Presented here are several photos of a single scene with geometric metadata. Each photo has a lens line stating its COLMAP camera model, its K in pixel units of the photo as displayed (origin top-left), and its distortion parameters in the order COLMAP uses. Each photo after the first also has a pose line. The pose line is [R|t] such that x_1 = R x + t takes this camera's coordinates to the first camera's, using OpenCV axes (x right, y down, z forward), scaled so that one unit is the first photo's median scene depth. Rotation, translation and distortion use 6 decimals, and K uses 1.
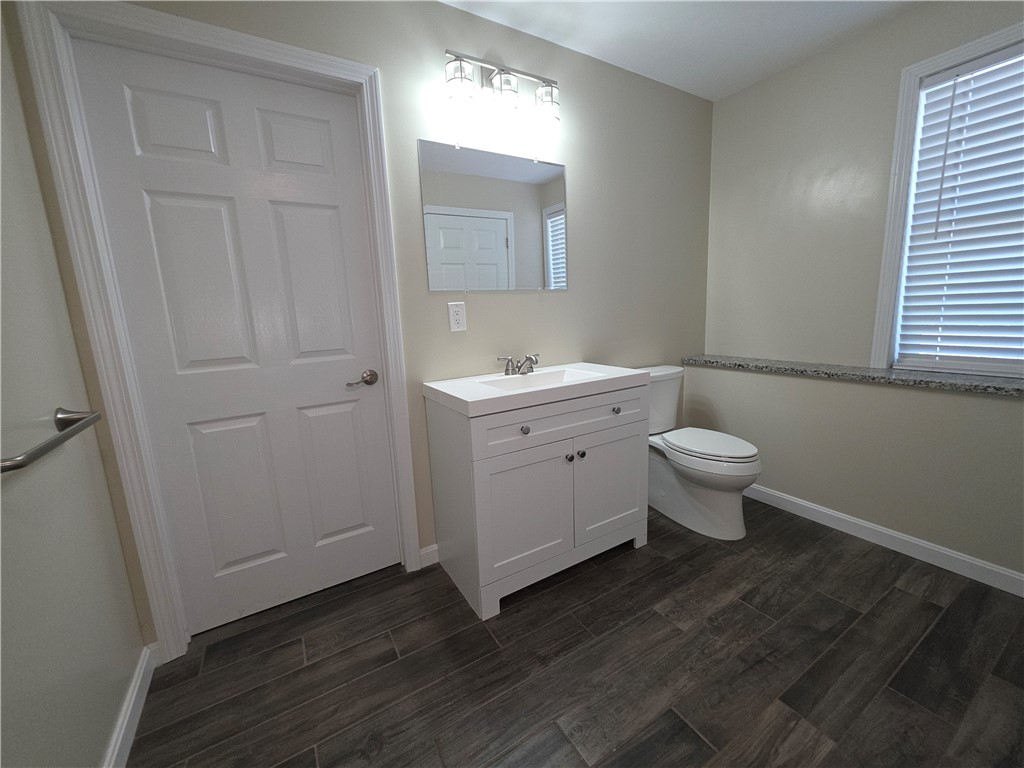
lens RADIAL K [[406.5, 0, 512.0], [0, 406.5, 384.0], [0, 0, 1]] dist [0.002687, -0.000058]
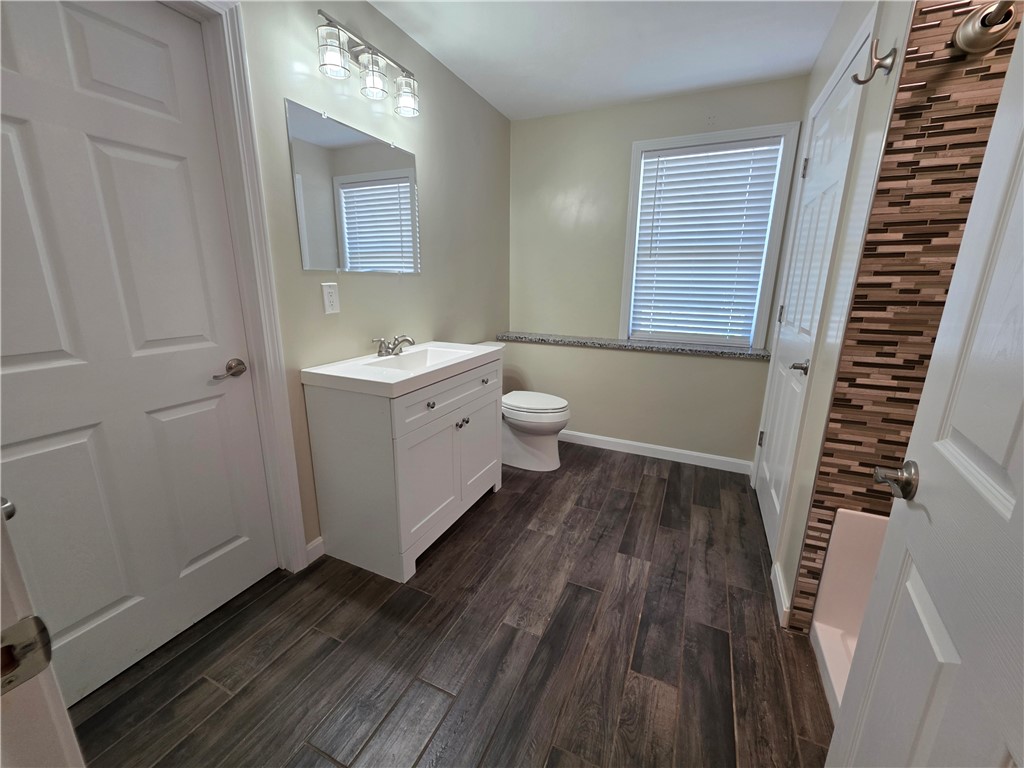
lens RADIAL K [[406.5, 0, 512.0], [0, 406.5, 384.0], [0, 0, 1]] dist [0.002687, -0.000058]
pose [[0.829013, -0.088715, 0.552148, -0.355009], [0.054887, 0.995477, 0.077538, -0.016598], [-0.556529, -0.033974, 0.830133, -0.042908]]
